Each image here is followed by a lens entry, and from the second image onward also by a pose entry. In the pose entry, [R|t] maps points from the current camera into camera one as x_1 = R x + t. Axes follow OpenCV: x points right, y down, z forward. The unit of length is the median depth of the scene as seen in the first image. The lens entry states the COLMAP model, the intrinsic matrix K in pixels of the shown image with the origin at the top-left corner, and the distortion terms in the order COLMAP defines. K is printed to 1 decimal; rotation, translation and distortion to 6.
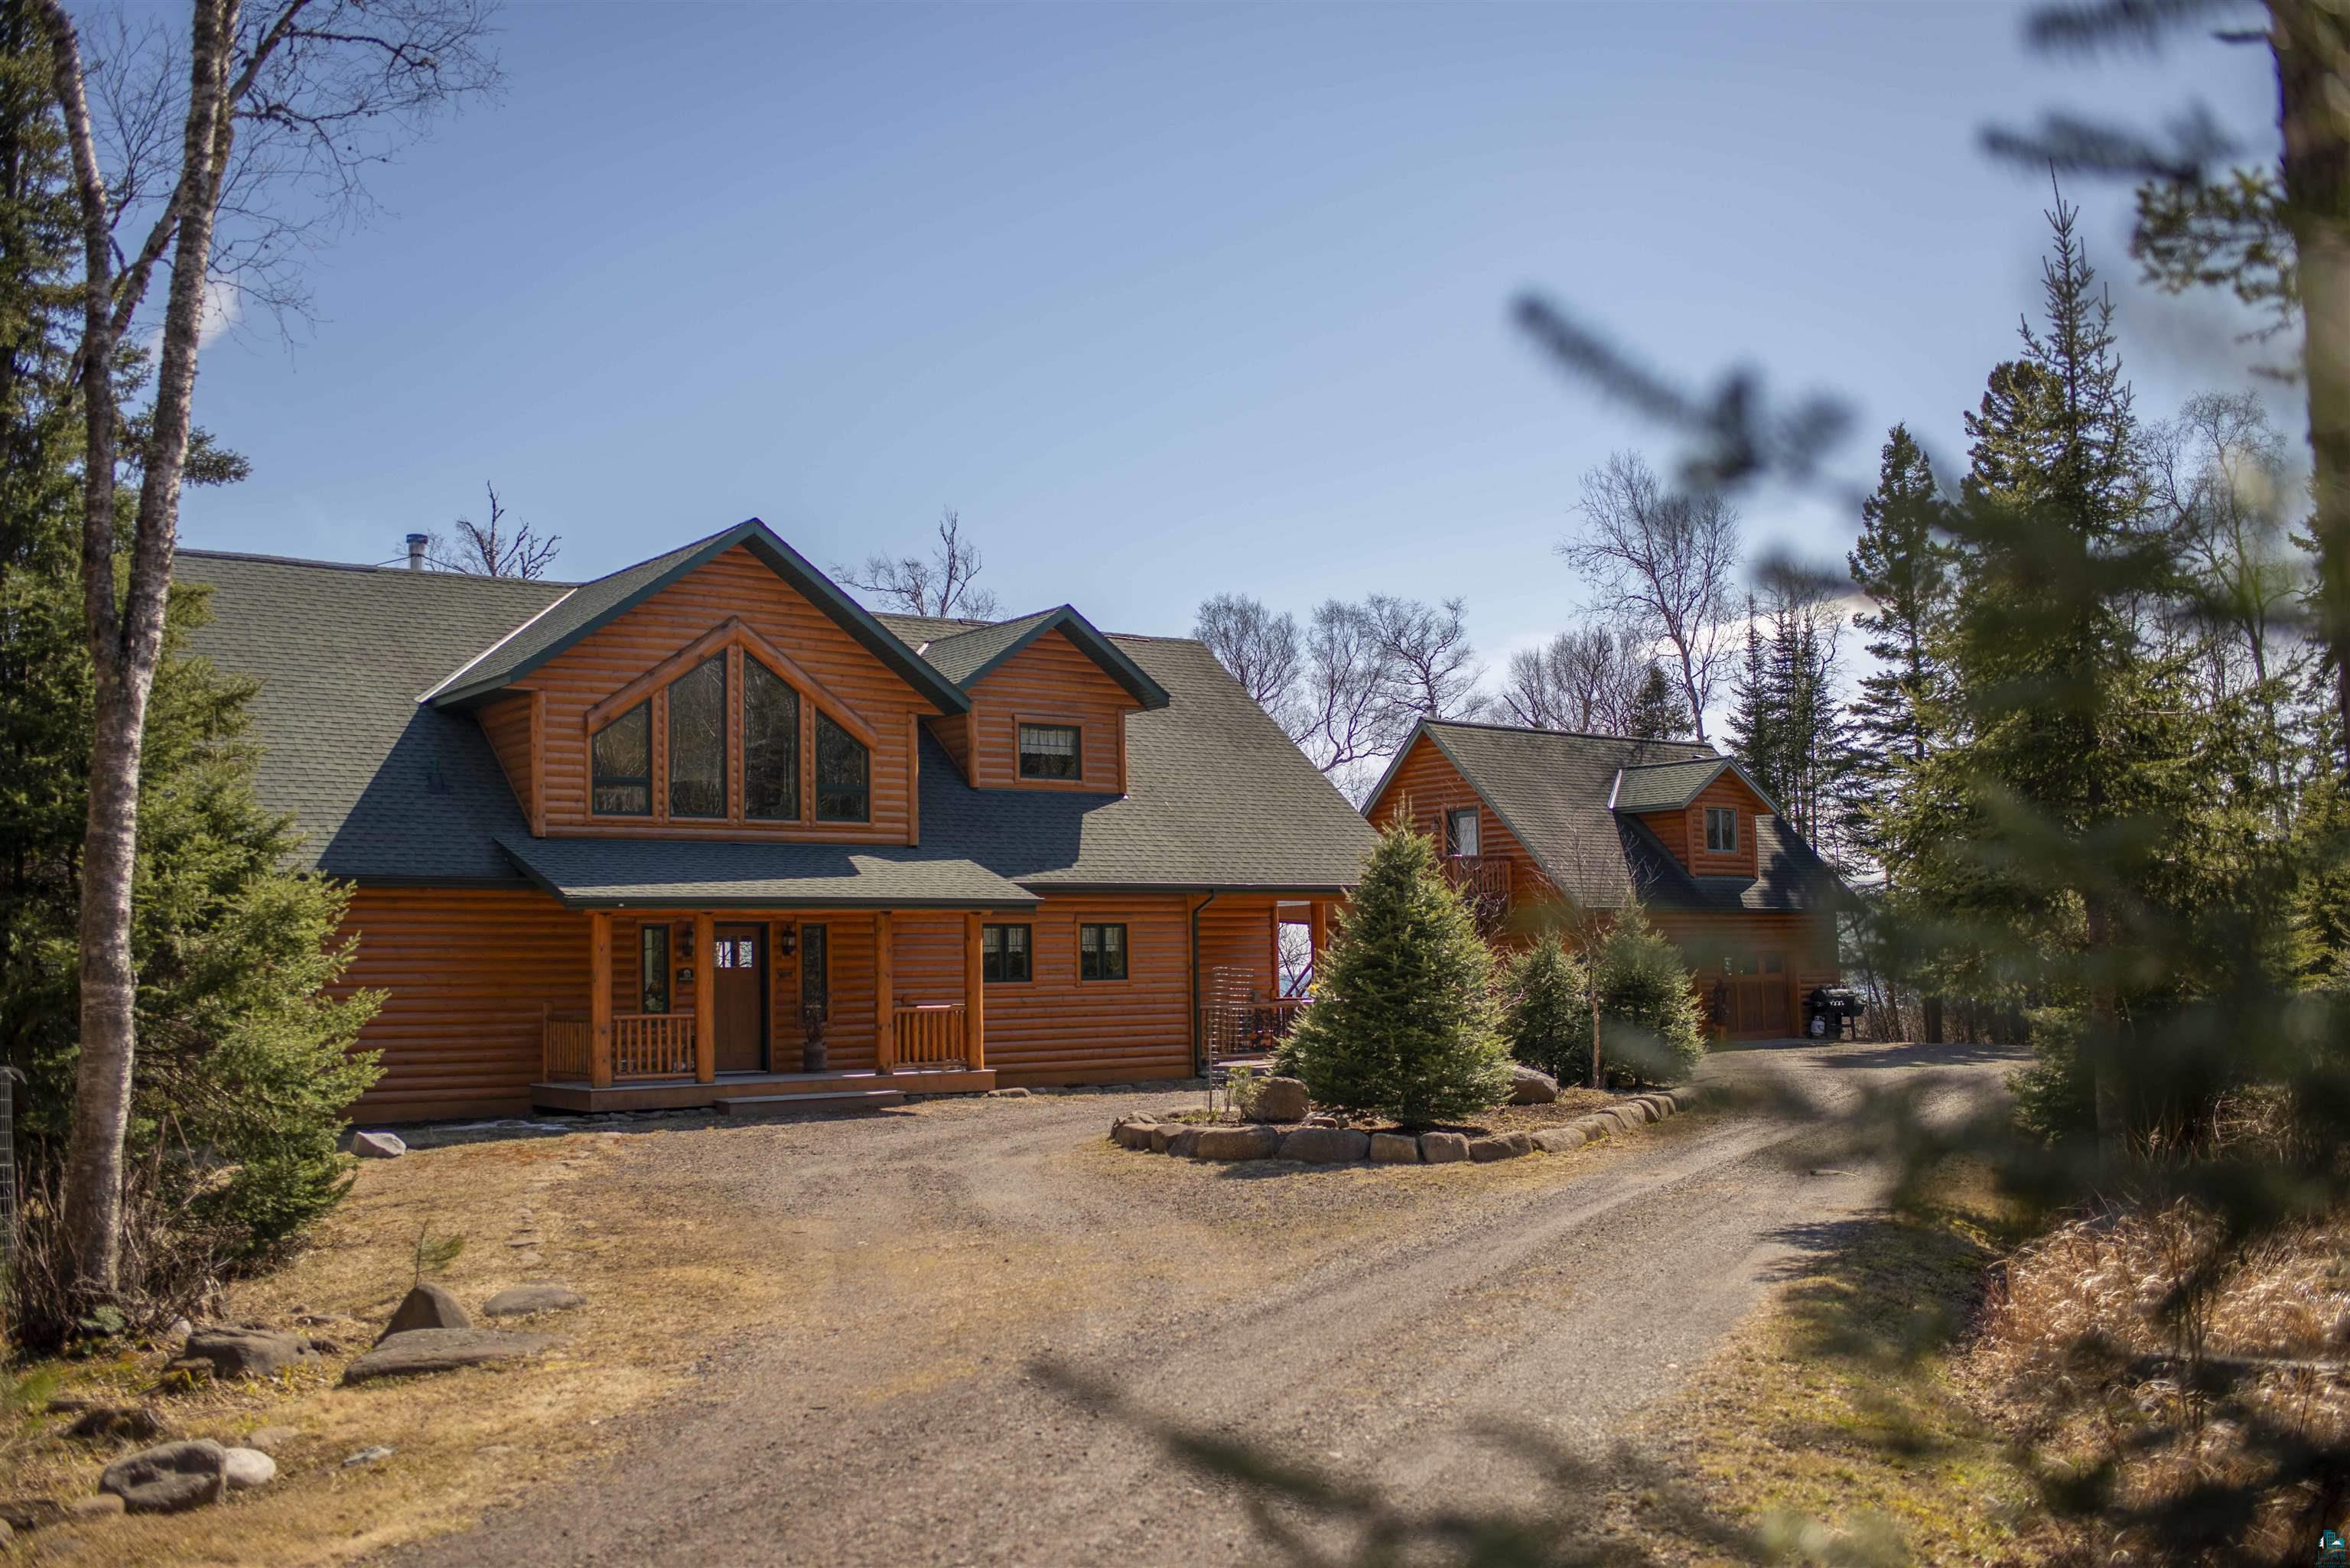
lens RADIAL K [[2340.8, 0, 1169.7], [0, 2340.8, 773.5], [0, 0, 1]] dist [-0.043758, 0.000000]
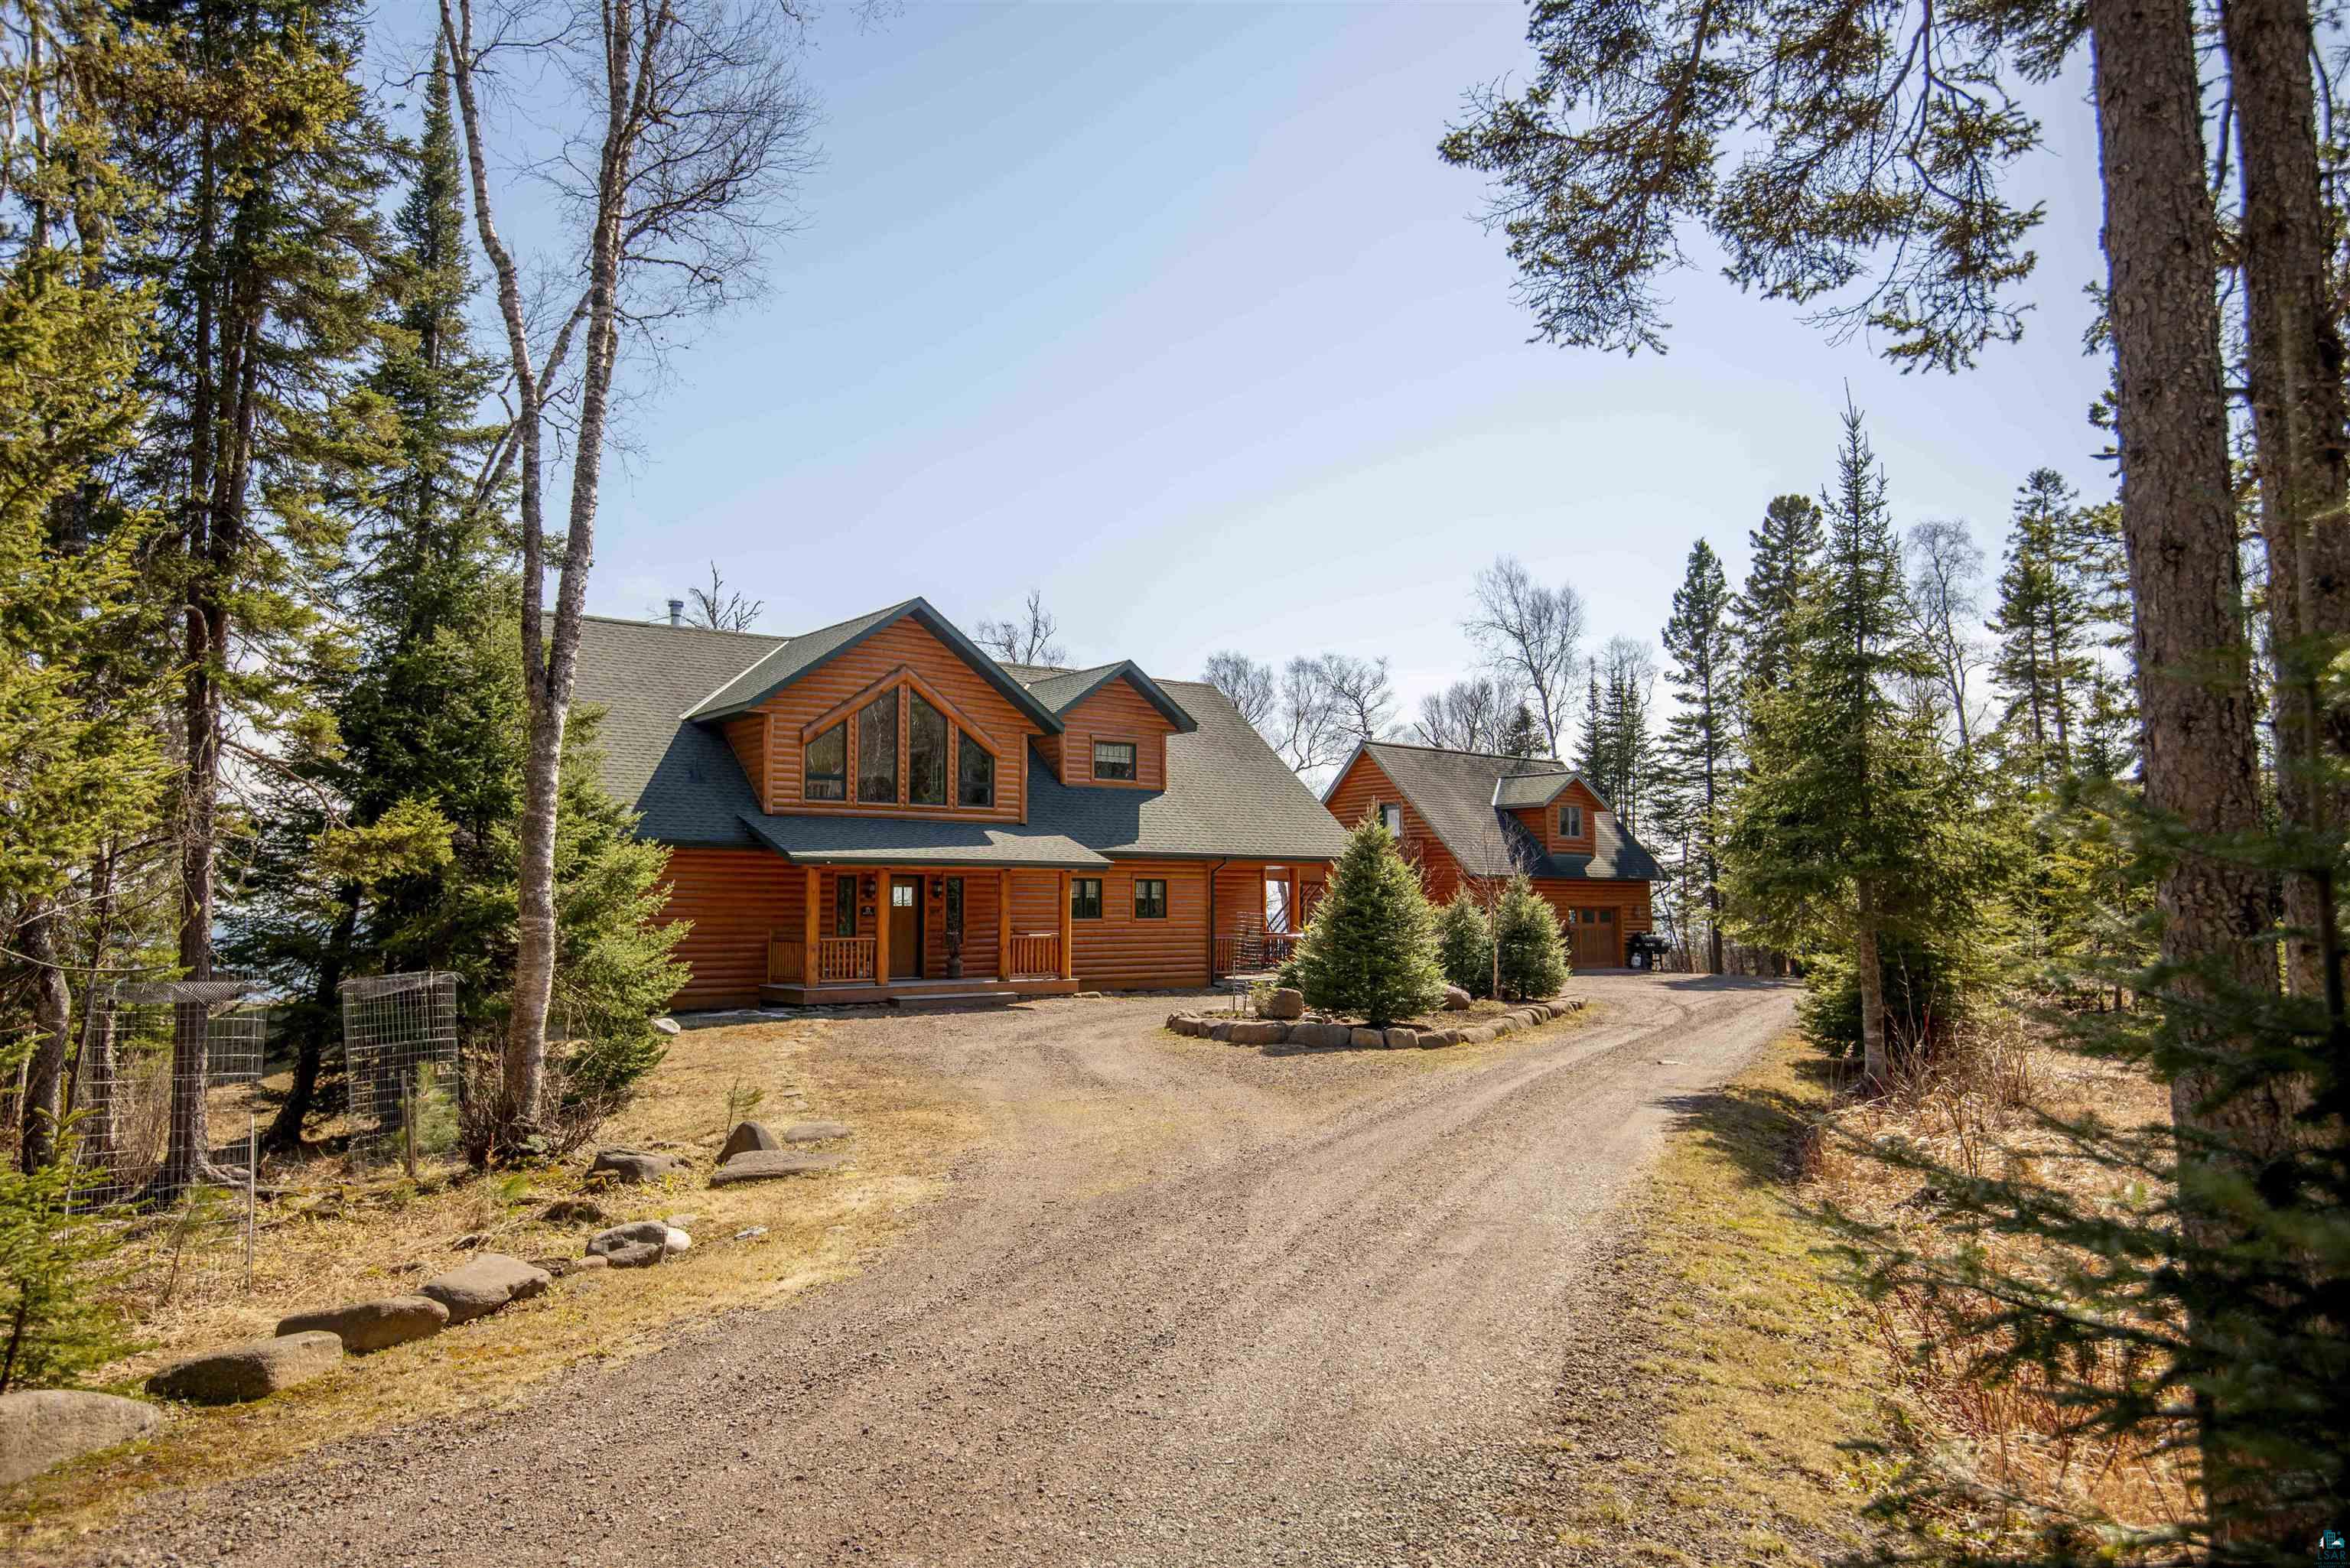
lens RADIAL K [[1645.3, 0, 1178.5], [0, 1645.3, 780.0], [0, 0, 1]] dist [0.072444, -0.013310]
pose [[0.999797, 0.018826, 0.007149, -0.029196], [-0.018864, 0.999808, 0.005284, -0.005316], [-0.007048, -0.005418, 0.999960, -0.035012]]
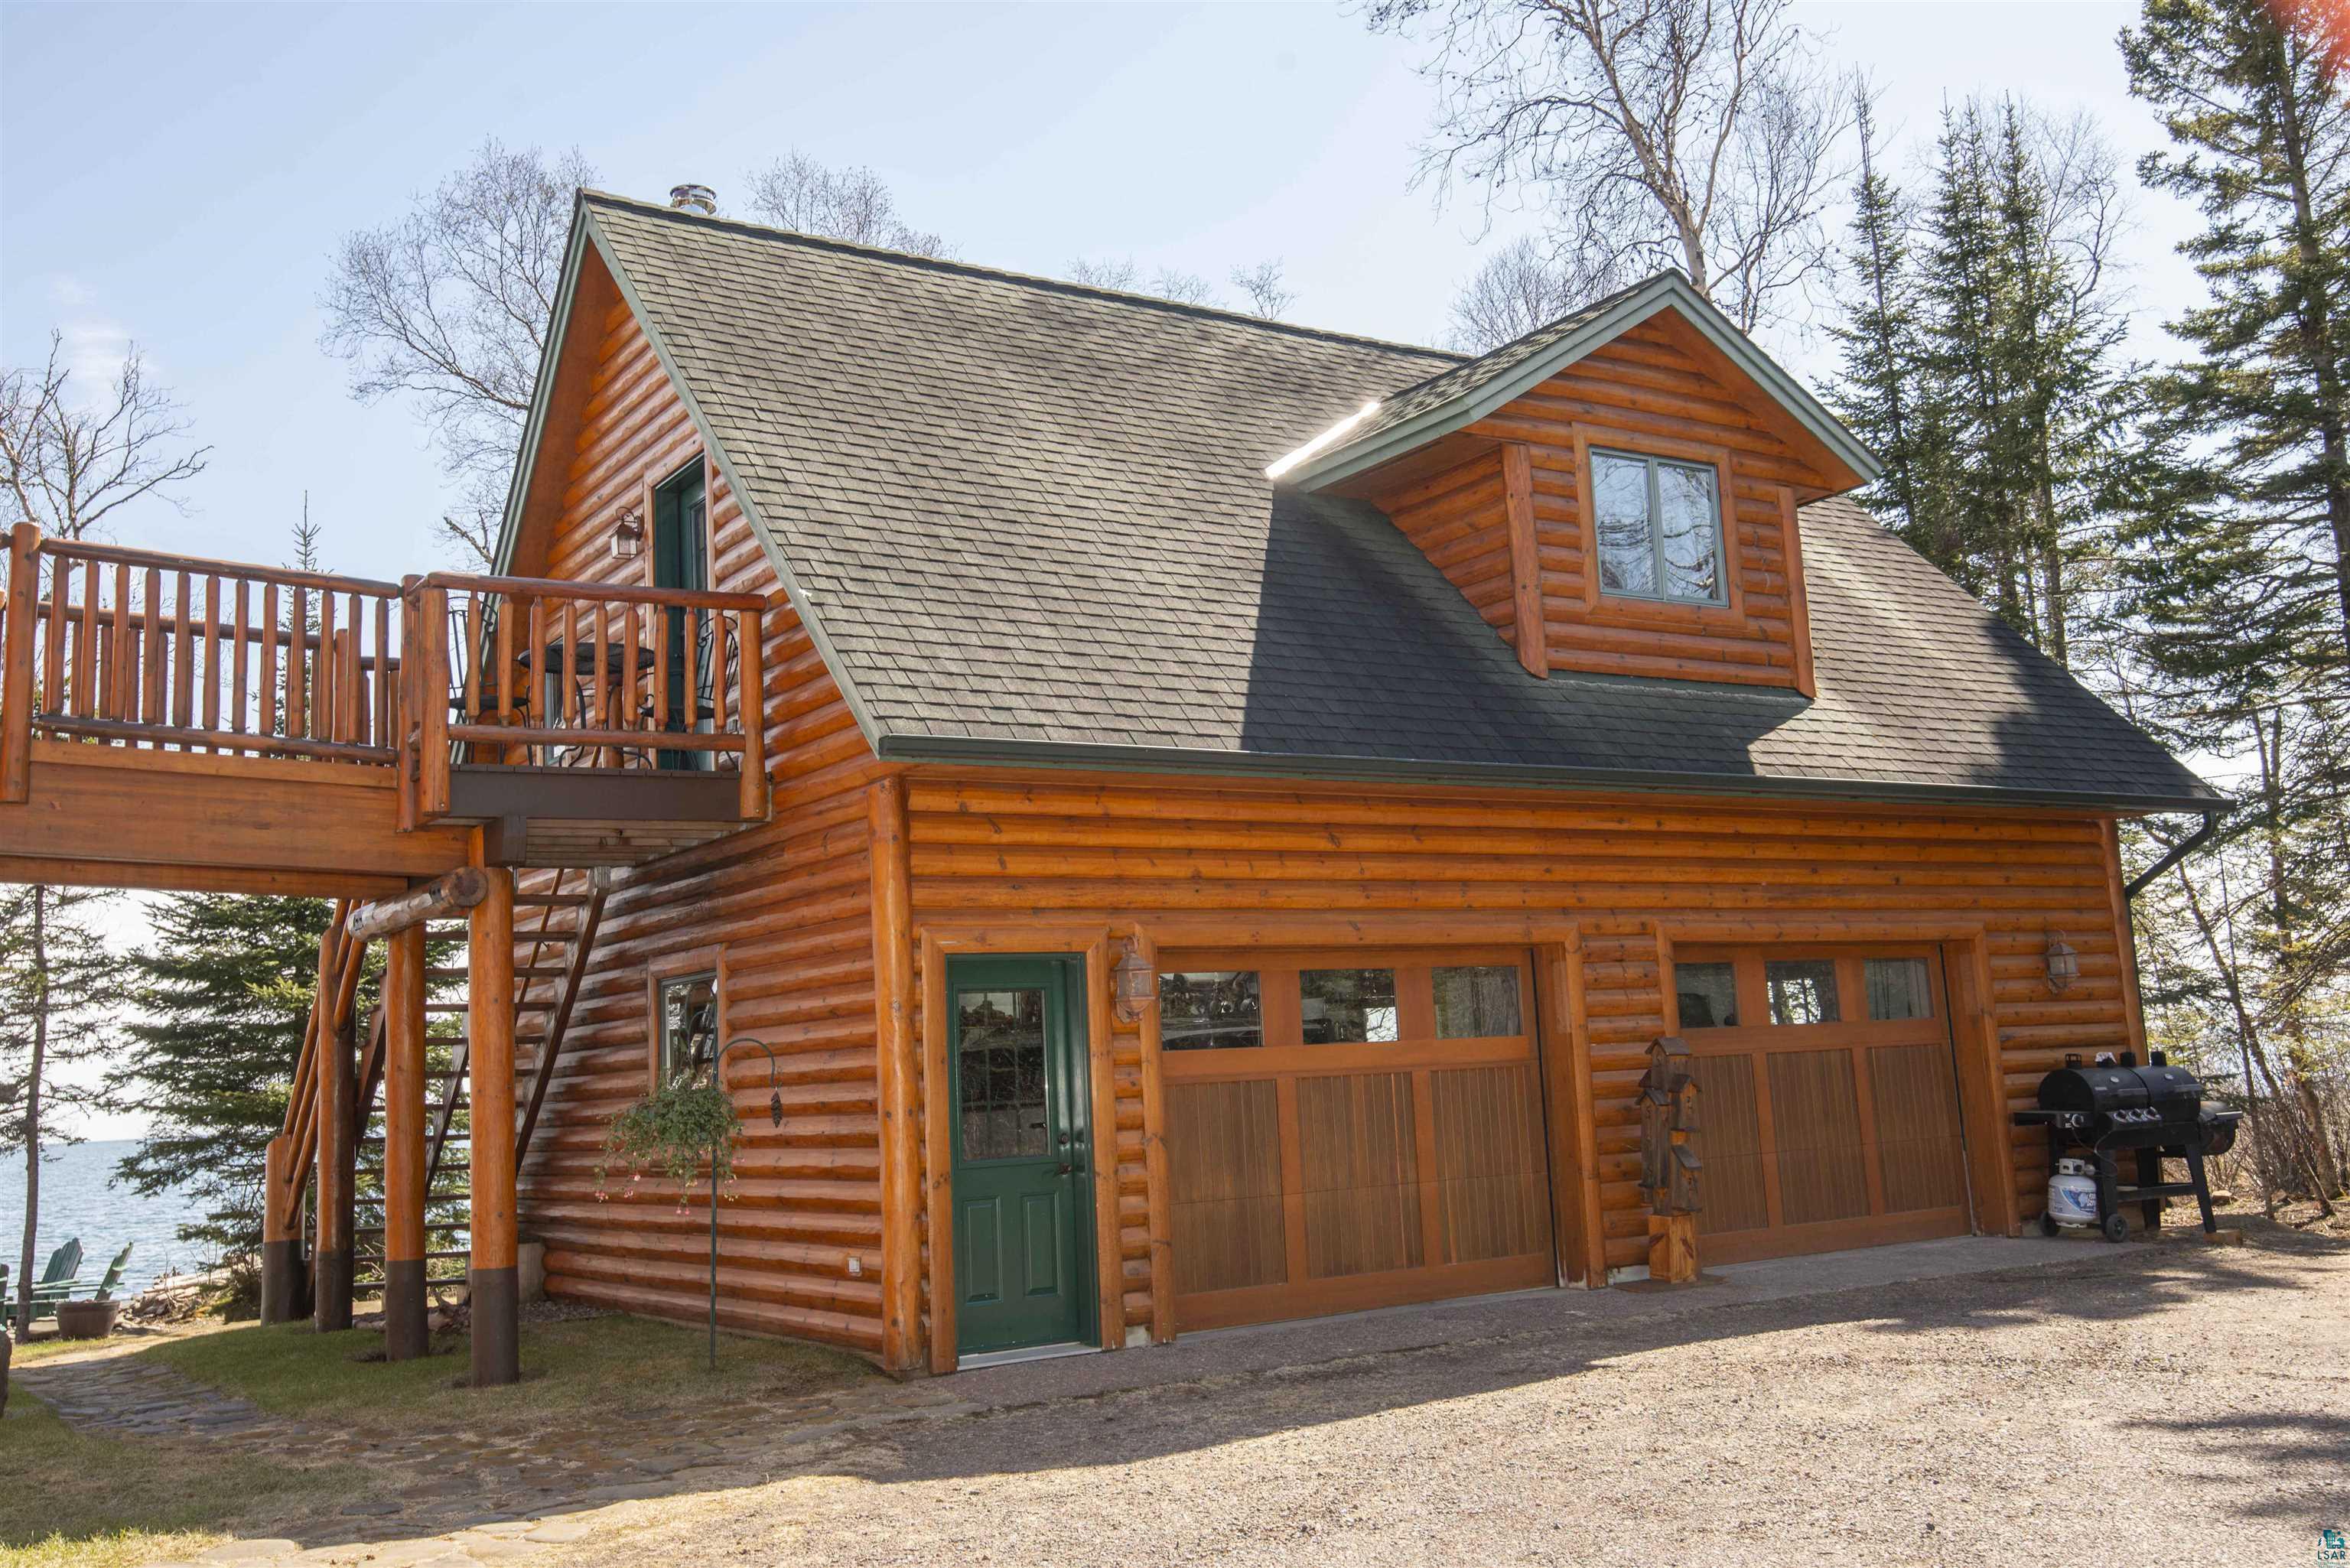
lens RADIAL K [[2111.7, 0, 1179.7], [0, 2111.7, 773.3], [0, 0, 1]] dist [0.086586, -0.014549]
pose [[0.987784, -0.050800, -0.147317, 0.503692], [0.044758, 0.998026, -0.044045, 0.149598], [0.149264, 0.036914, 0.988108, 1.716625]]
